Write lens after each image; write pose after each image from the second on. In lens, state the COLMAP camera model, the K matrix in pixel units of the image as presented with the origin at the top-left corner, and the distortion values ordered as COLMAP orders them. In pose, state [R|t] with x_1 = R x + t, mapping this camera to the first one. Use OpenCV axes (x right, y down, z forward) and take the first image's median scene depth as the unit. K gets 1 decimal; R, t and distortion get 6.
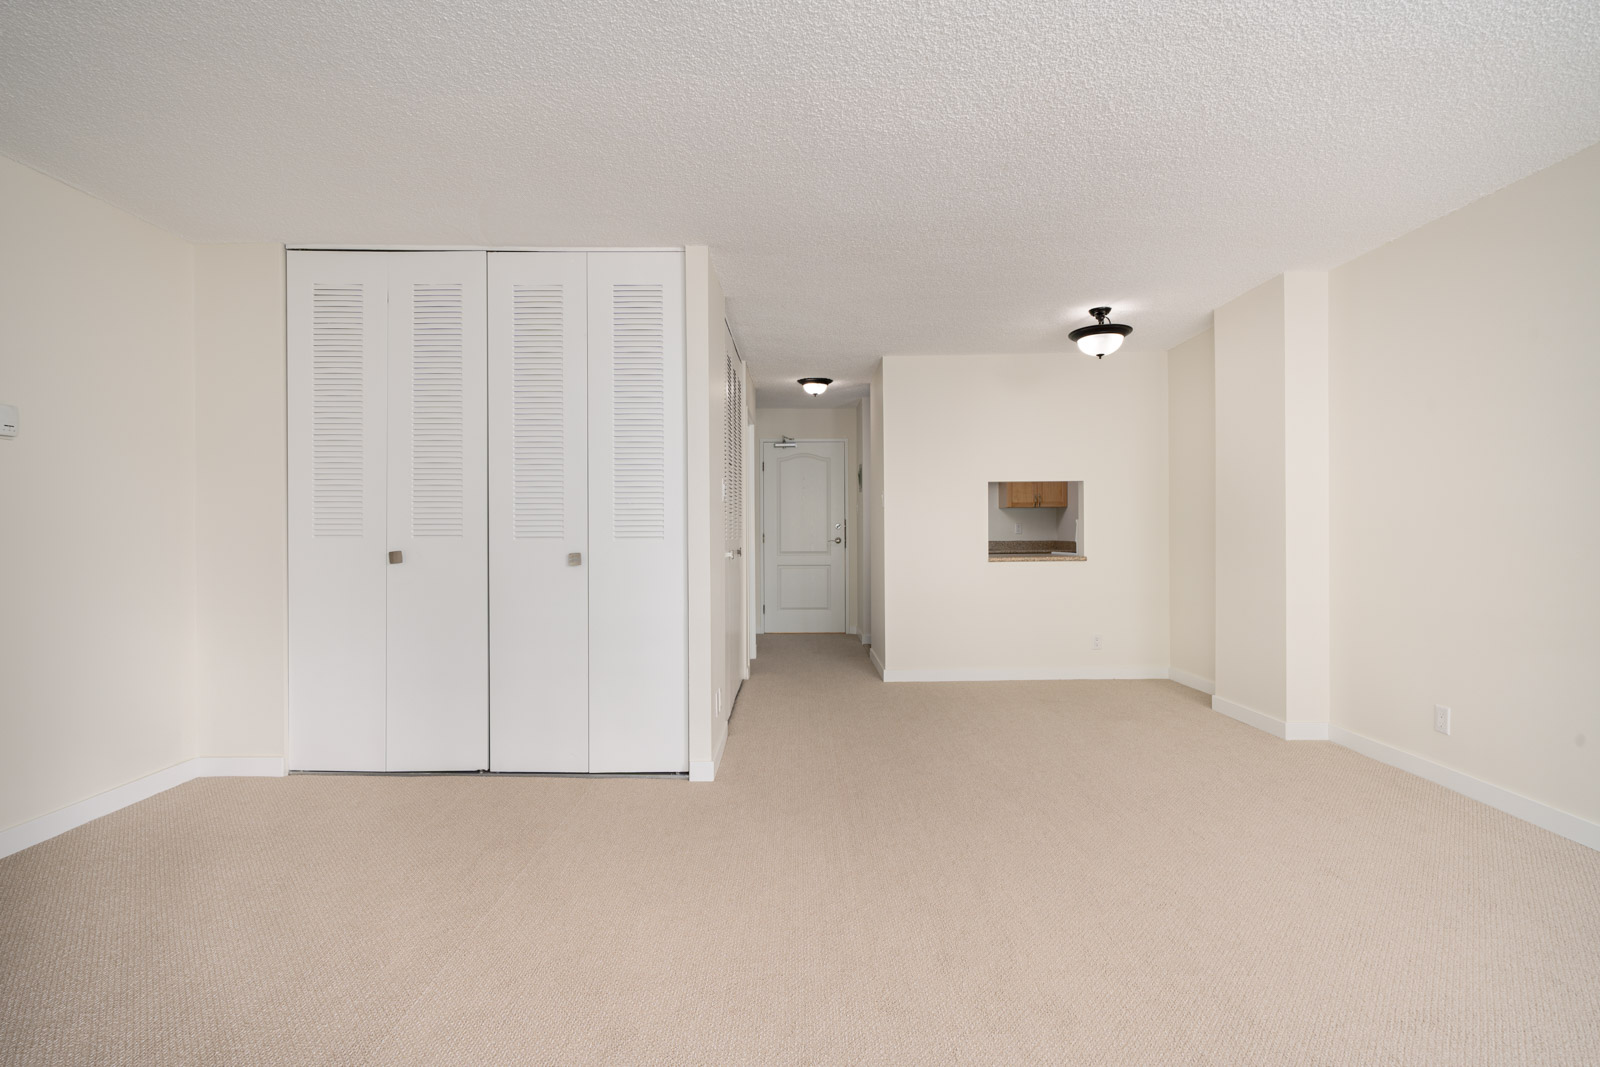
lens RADIAL K [[779.9, 0, 794.4], [0, 779.9, 530.1], [0, 0, 1]] dist [0.003929, 0.000874]
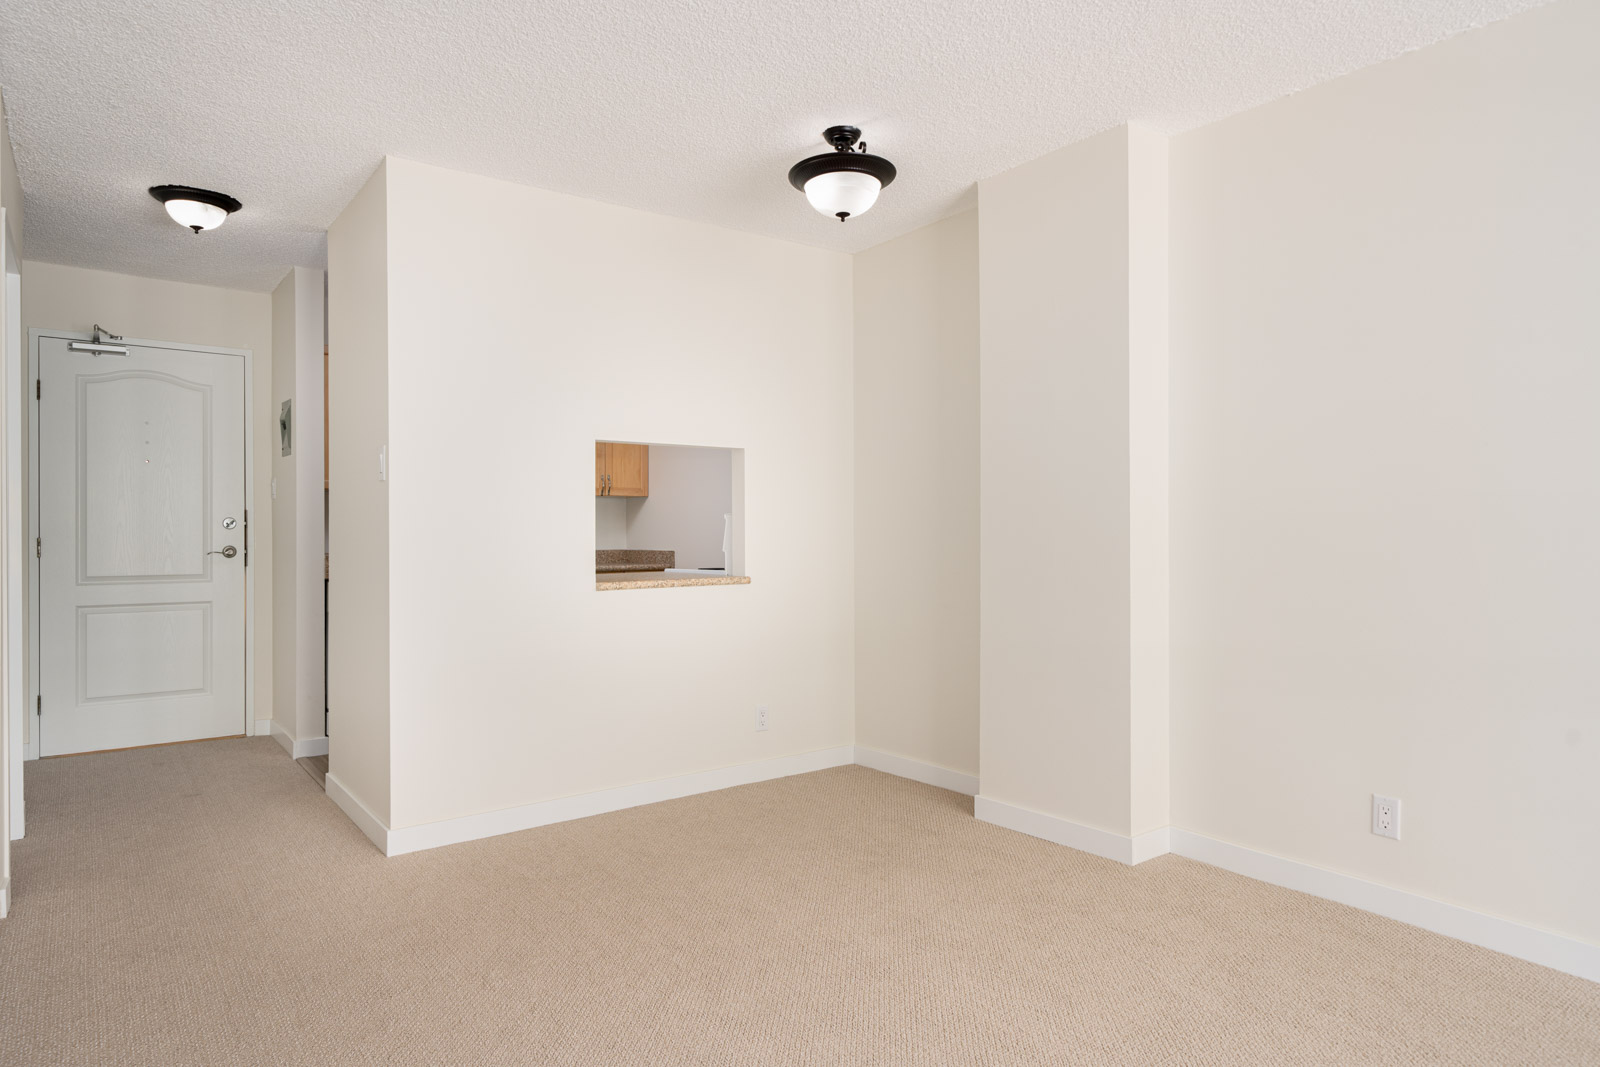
lens RADIAL K [[962.7, 0, 801.7], [0, 962.7, 534.2], [0, 0, 1]] dist [-0.001653, 0.000622]
pose [[0.793571, 0.004284, 0.608462, -0.038217], [-0.003056, 0.999991, -0.003055, 0.004110], [-0.608470, 0.000565, 0.793577, 0.396348]]
